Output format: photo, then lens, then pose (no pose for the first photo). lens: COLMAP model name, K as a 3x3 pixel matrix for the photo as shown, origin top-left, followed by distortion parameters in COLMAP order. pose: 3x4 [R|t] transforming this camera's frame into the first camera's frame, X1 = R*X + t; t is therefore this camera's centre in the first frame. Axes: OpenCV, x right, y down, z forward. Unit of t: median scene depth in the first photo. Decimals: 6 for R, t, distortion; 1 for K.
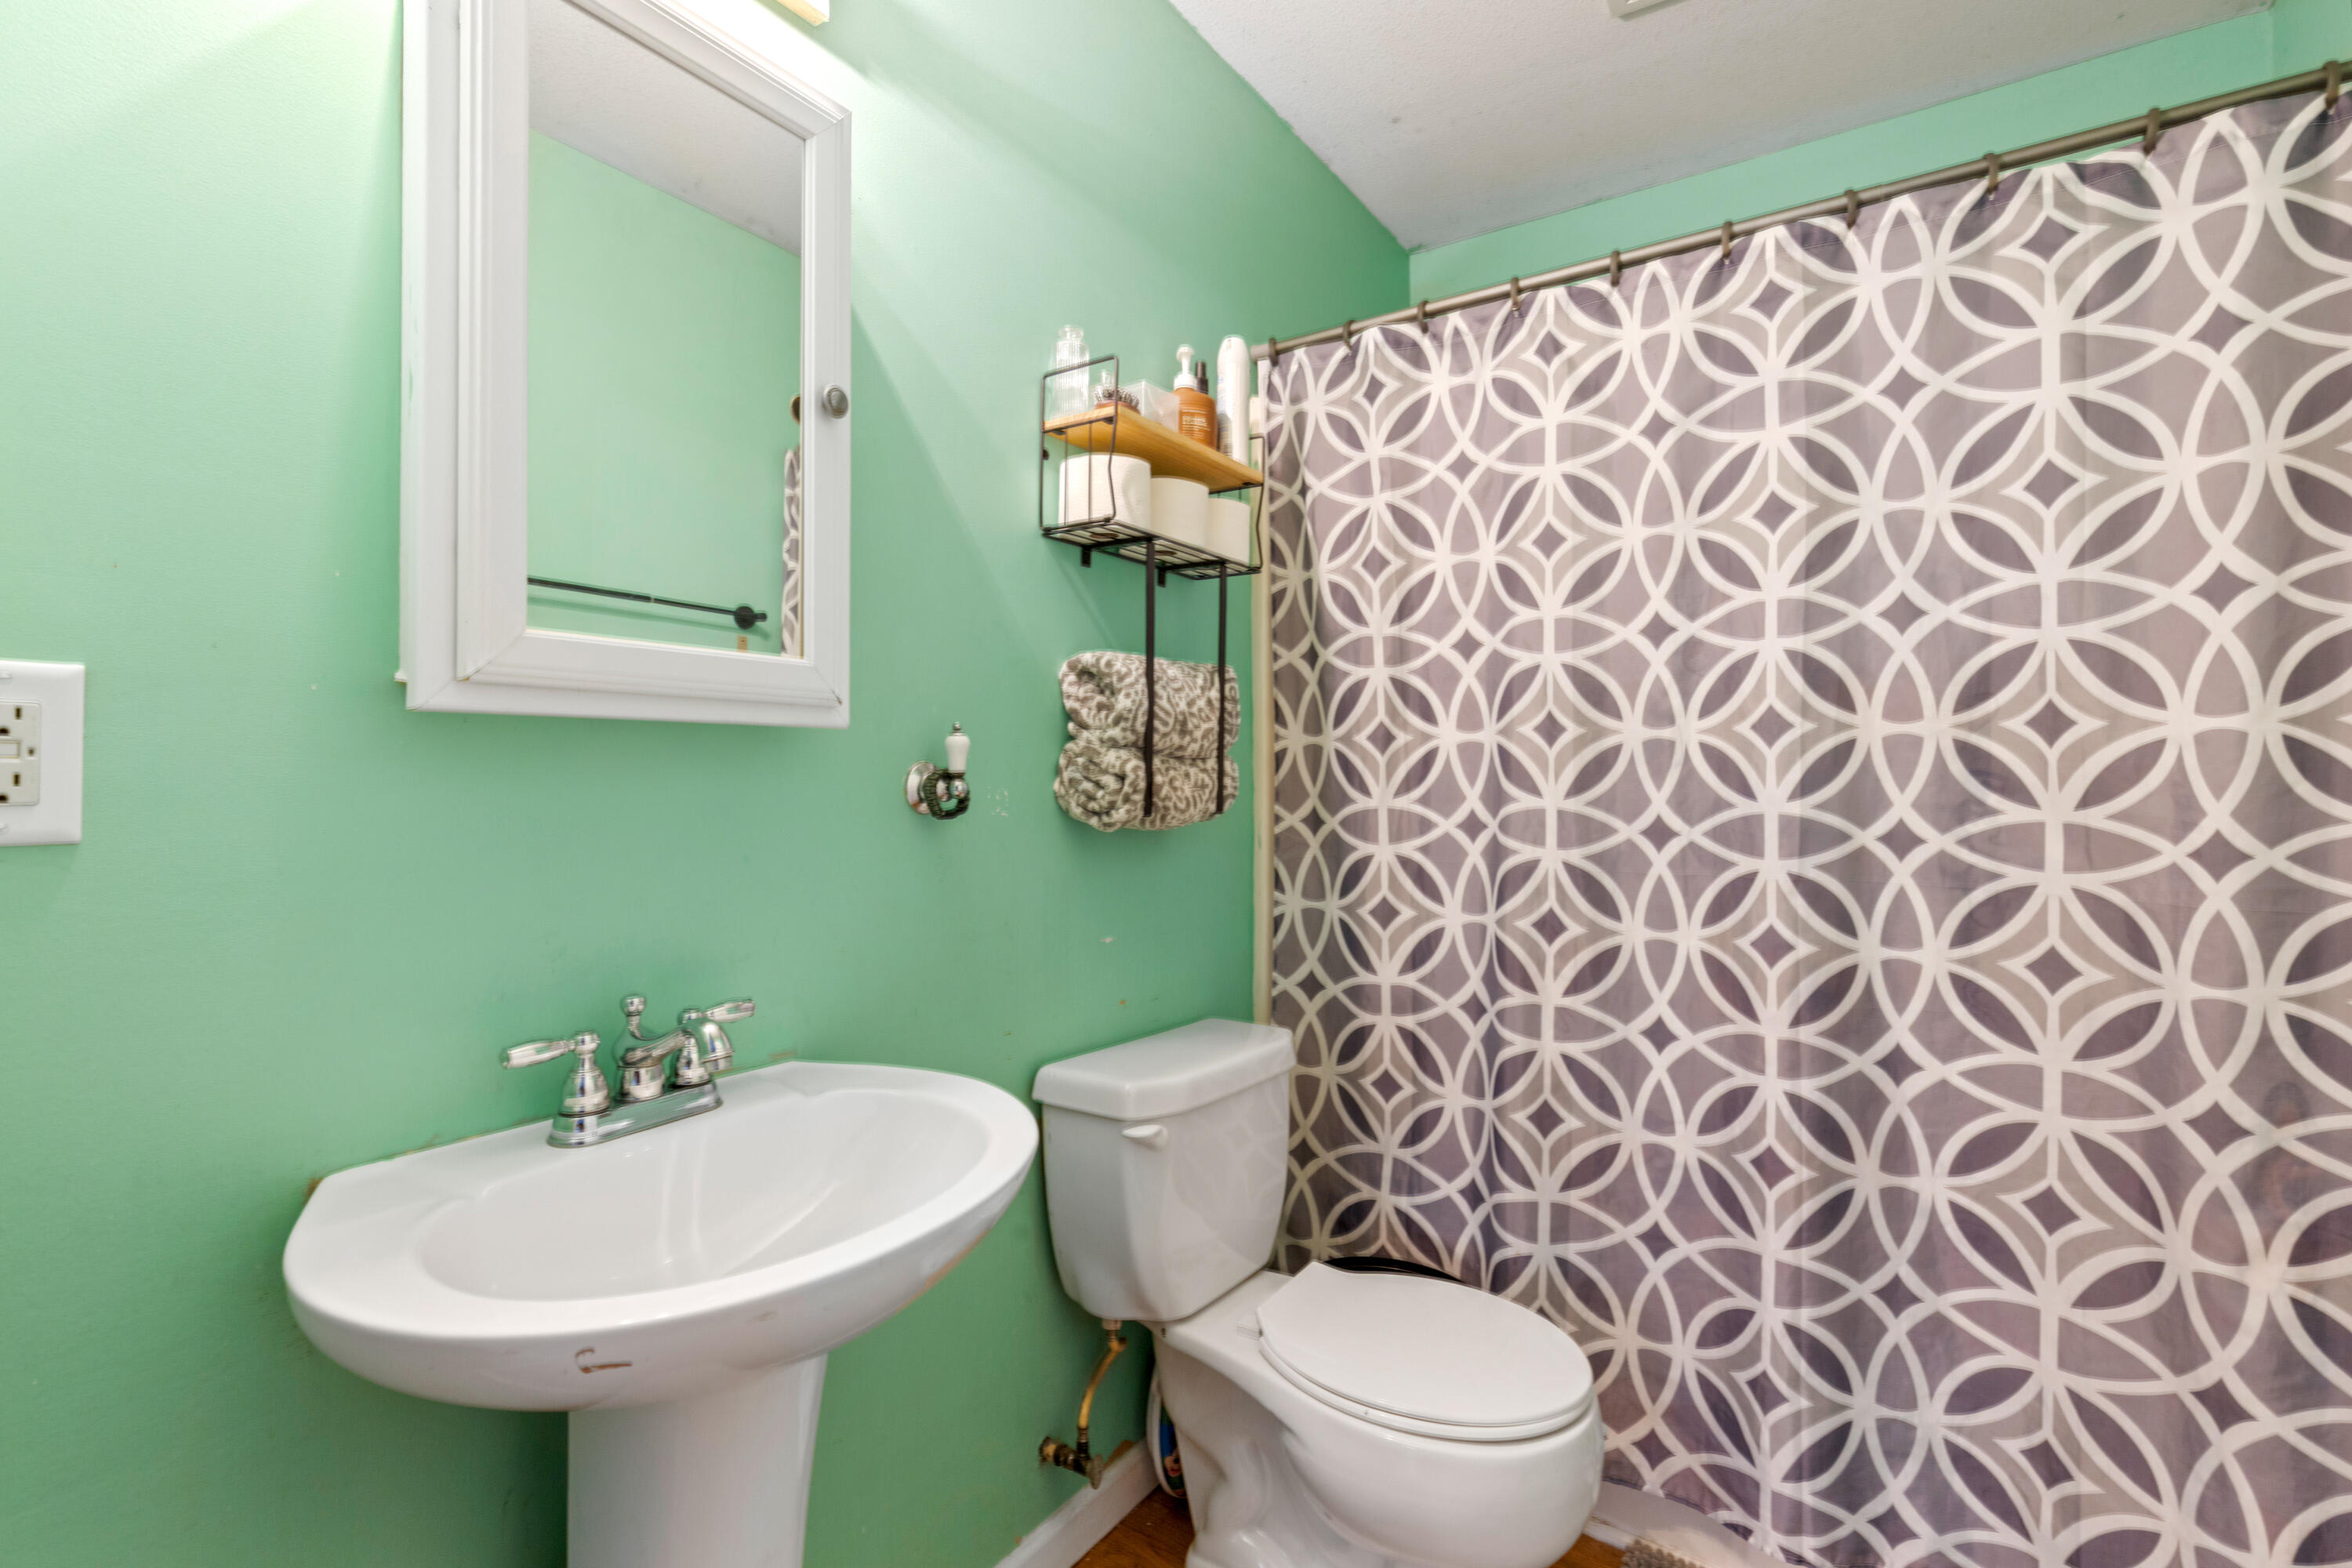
lens RADIAL K [[1078.0, 0, 1173.8], [0, 1078.0, 774.6], [0, 0, 1]] dist [-0.009476, 0.000154]
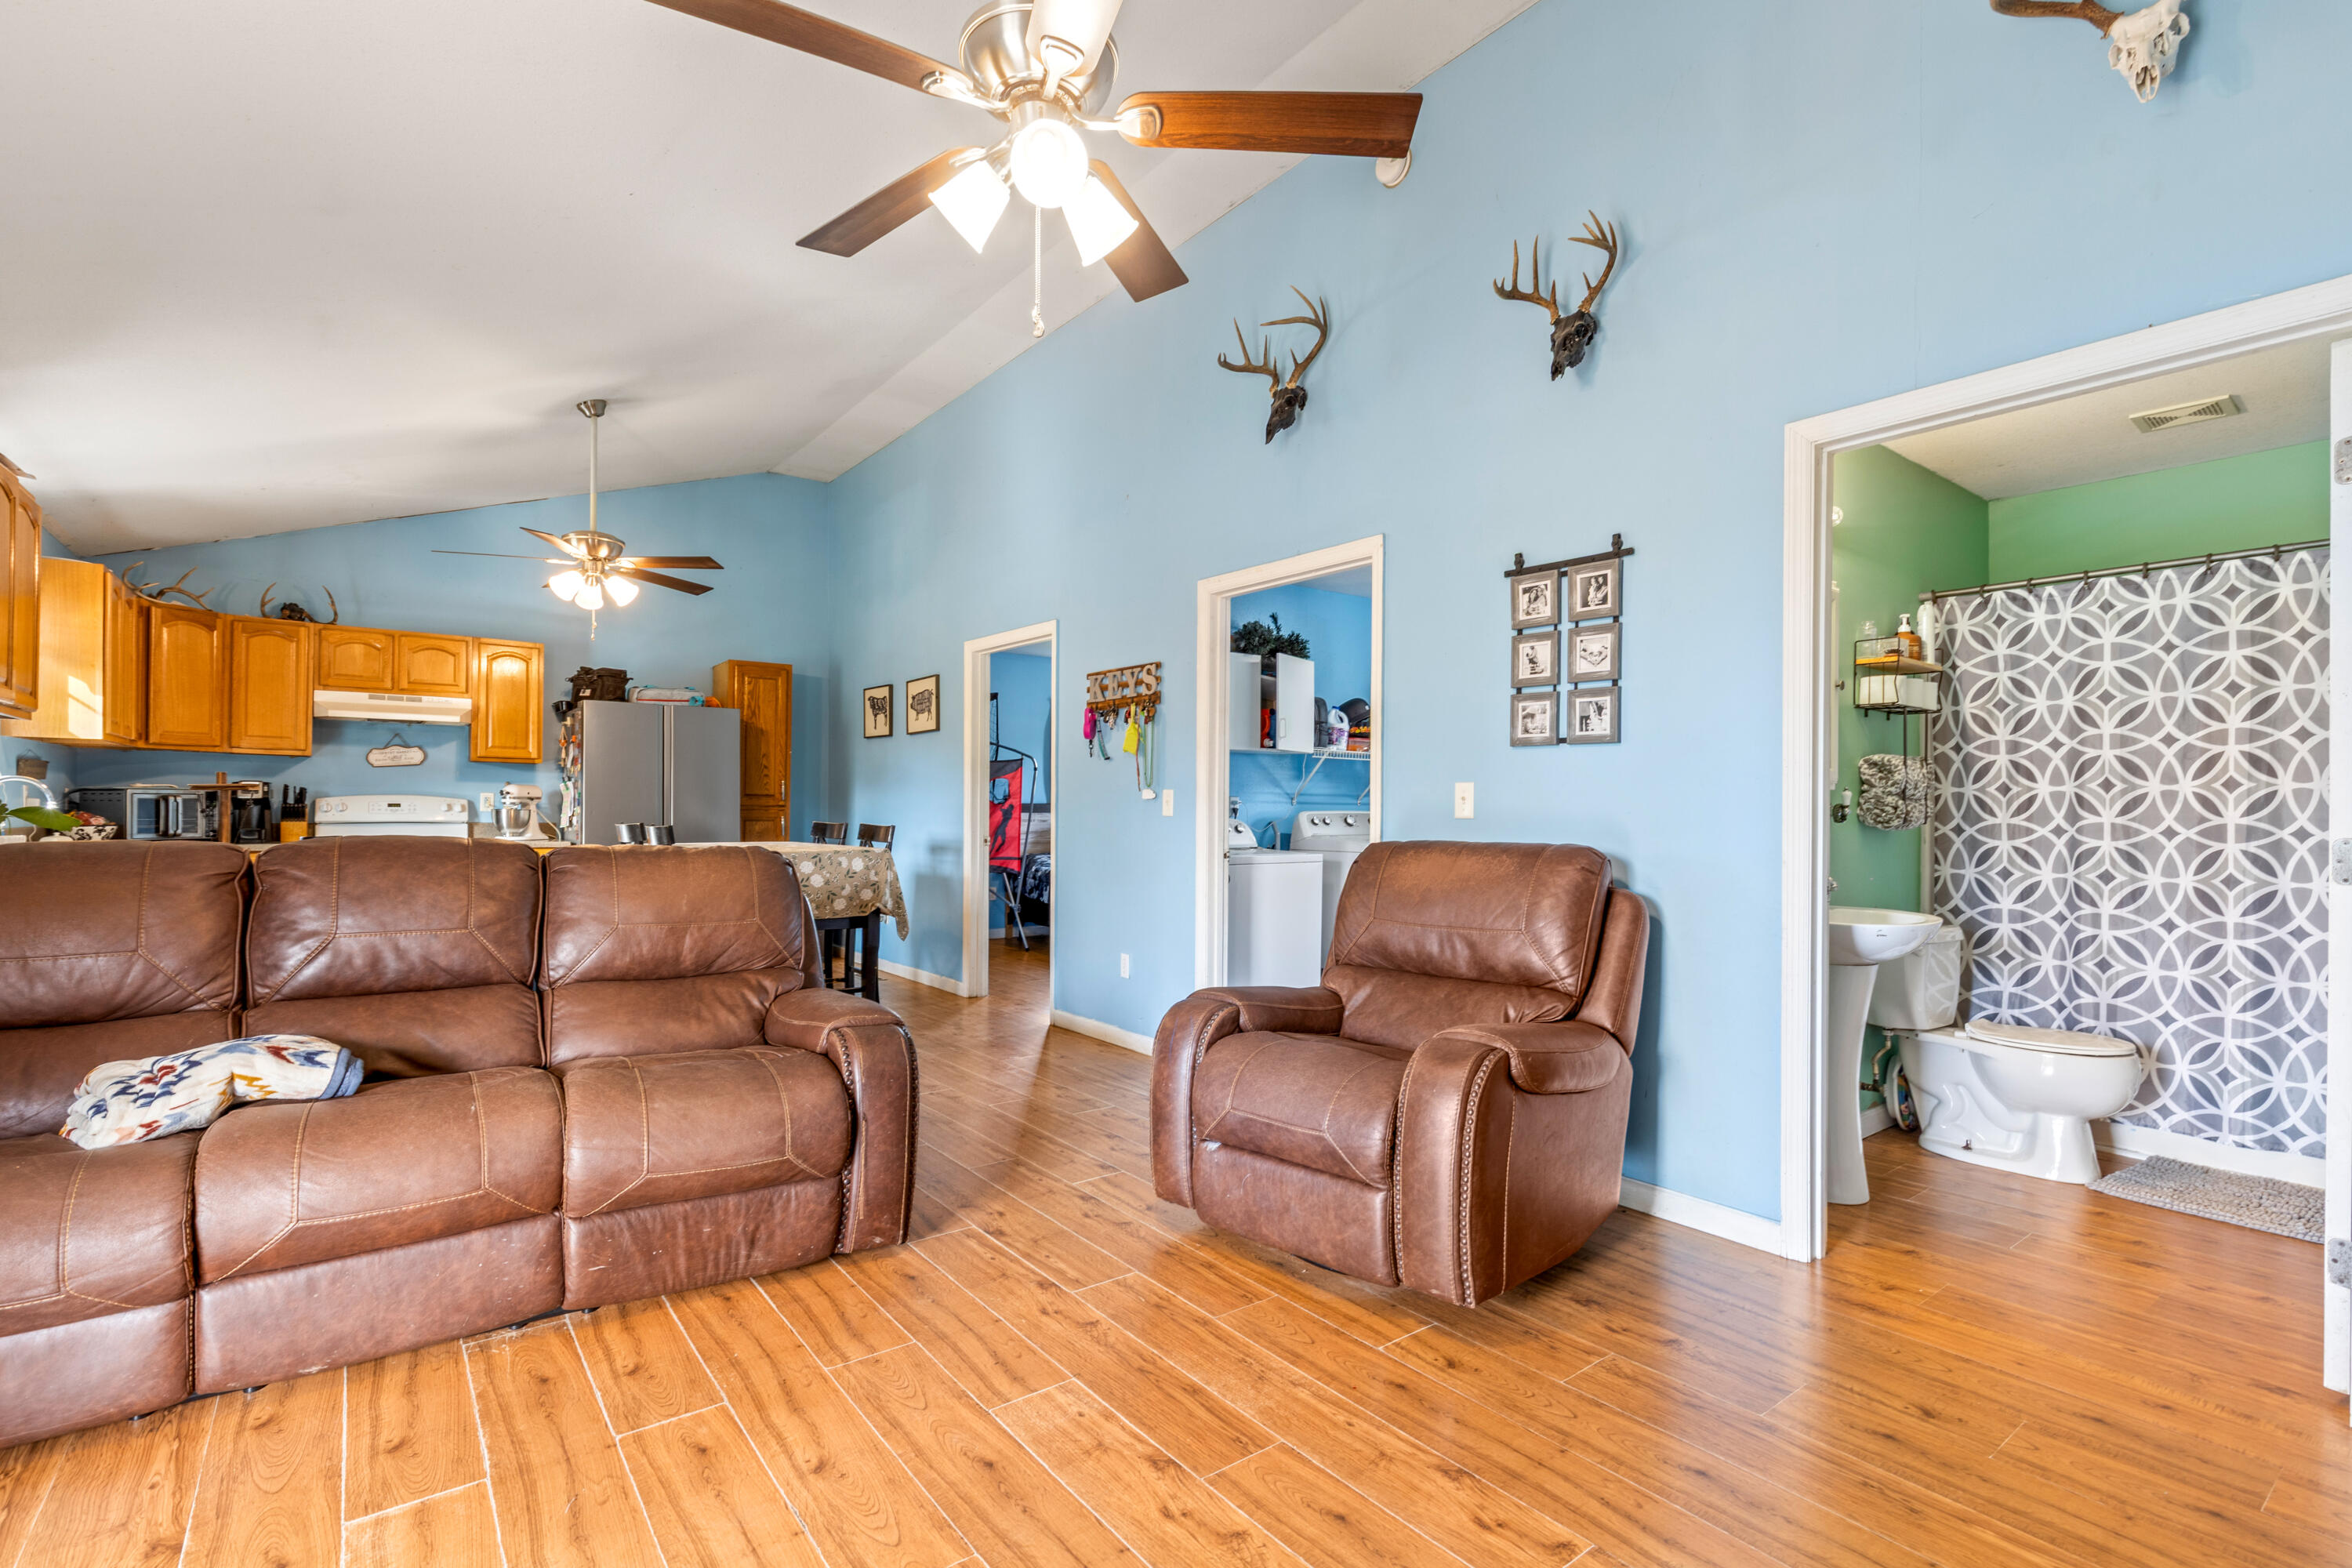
lens RADIAL K [[1078.0, 0, 1164.1], [0, 1078.0, 816.5], [0, 0, 1]] dist [-0.009476, 0.000154]
pose [[0.948616, 0.001784, -0.316426, -0.773065], [-0.000536, 0.999992, 0.004032, 0.012565], [0.316430, -0.003655, 0.948609, -1.650663]]
